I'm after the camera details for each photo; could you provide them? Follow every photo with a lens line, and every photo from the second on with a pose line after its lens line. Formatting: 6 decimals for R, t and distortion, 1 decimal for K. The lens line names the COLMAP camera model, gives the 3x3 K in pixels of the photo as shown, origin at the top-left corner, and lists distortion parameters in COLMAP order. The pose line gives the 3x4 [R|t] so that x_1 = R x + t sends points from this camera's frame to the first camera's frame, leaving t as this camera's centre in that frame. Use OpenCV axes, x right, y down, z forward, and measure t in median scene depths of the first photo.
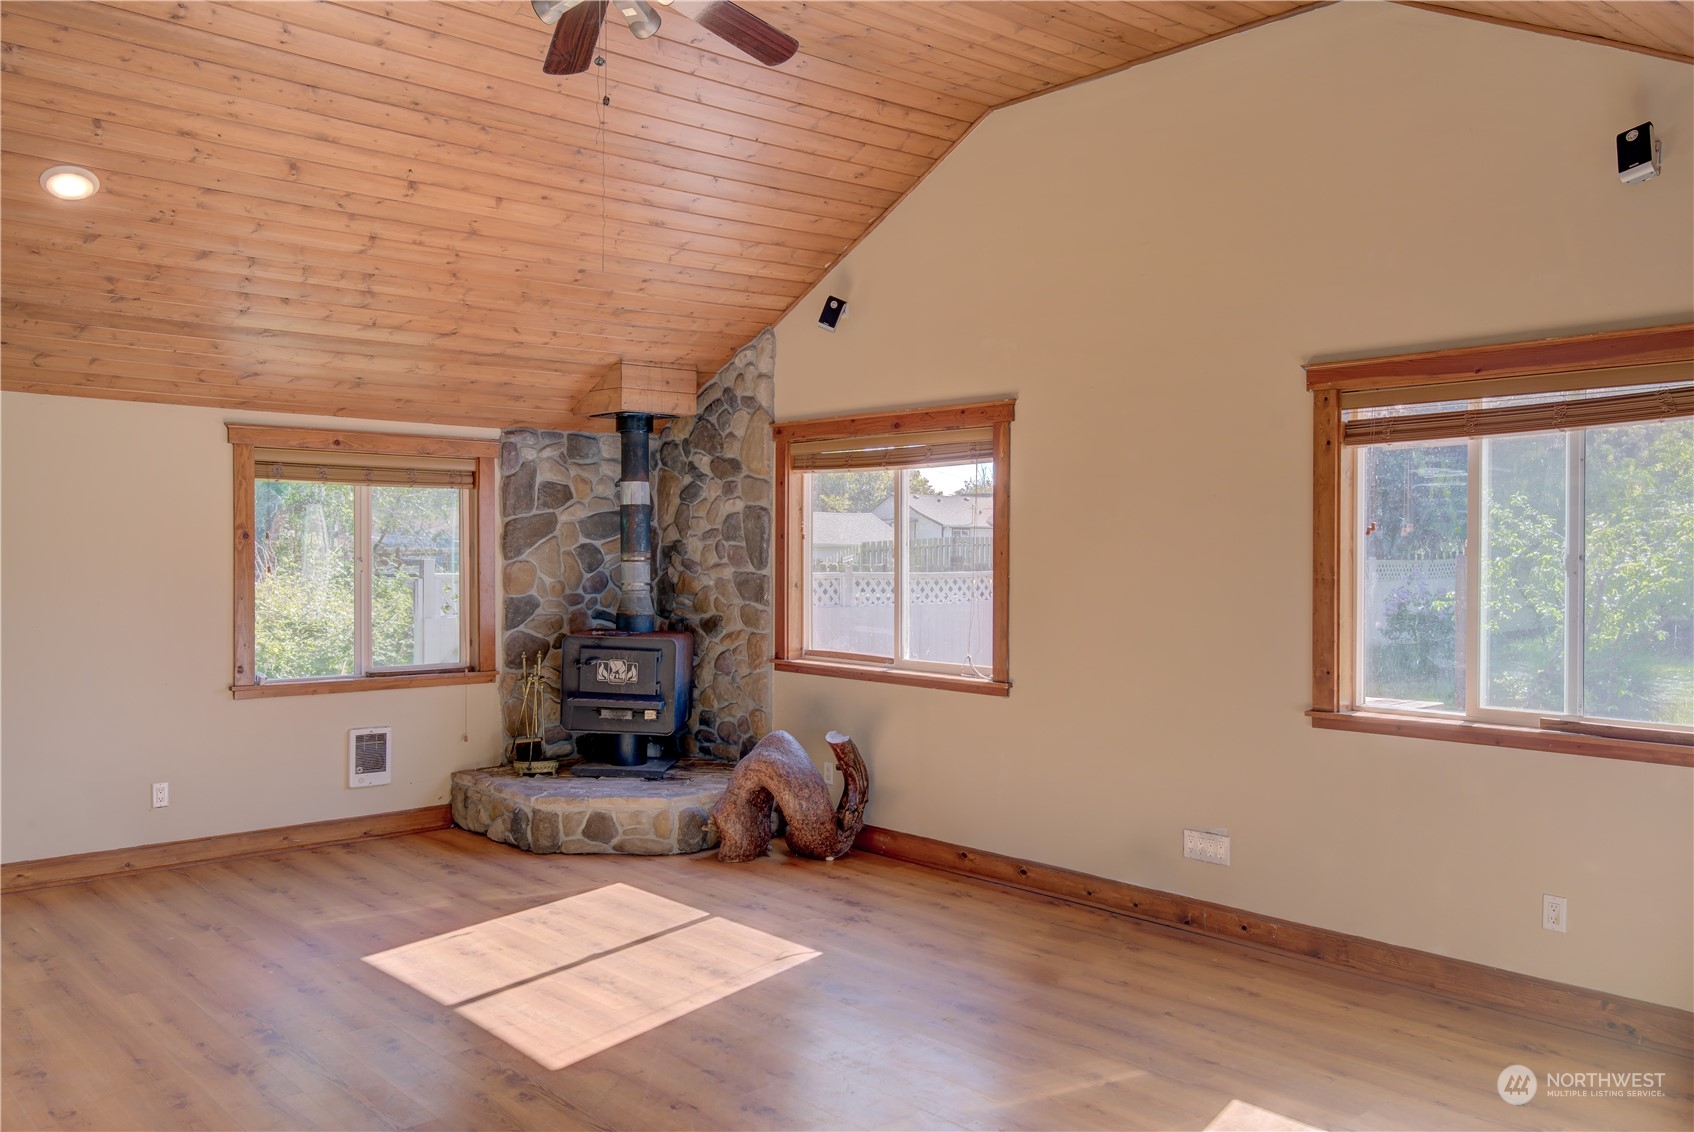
lens RADIAL K [[1349.7, 0, 847.0], [0, 1349.7, 566.0], [0, 0, 1]] dist [-0.005644, -0.001583]
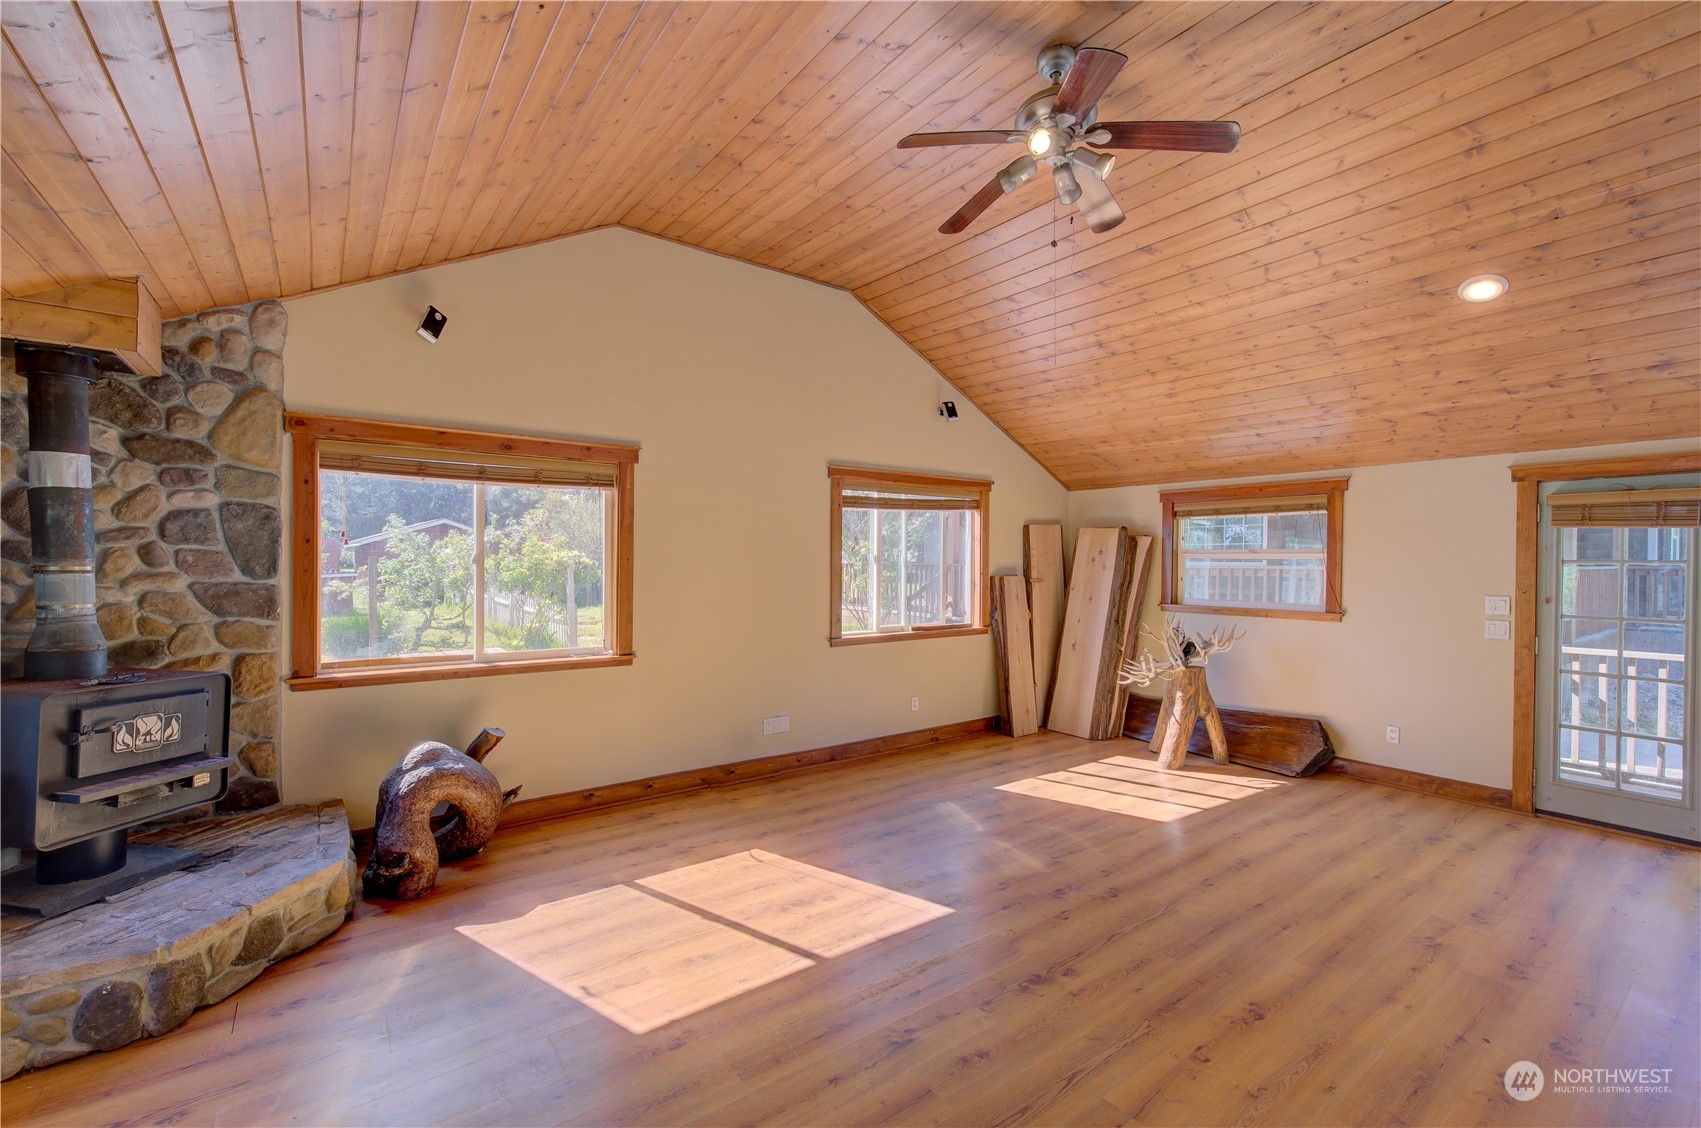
lens RADIAL K [[725.8, 0, 858.2], [0, 725.8, 564.4], [0, 0, 1]] dist [-0.002093, 0.000506]
pose [[0.090006, -0.012990, 0.995856, -0.506316], [0.004165, 0.999911, 0.012667, -0.010924], [-0.995933, 0.003007, 0.090052, 0.604580]]
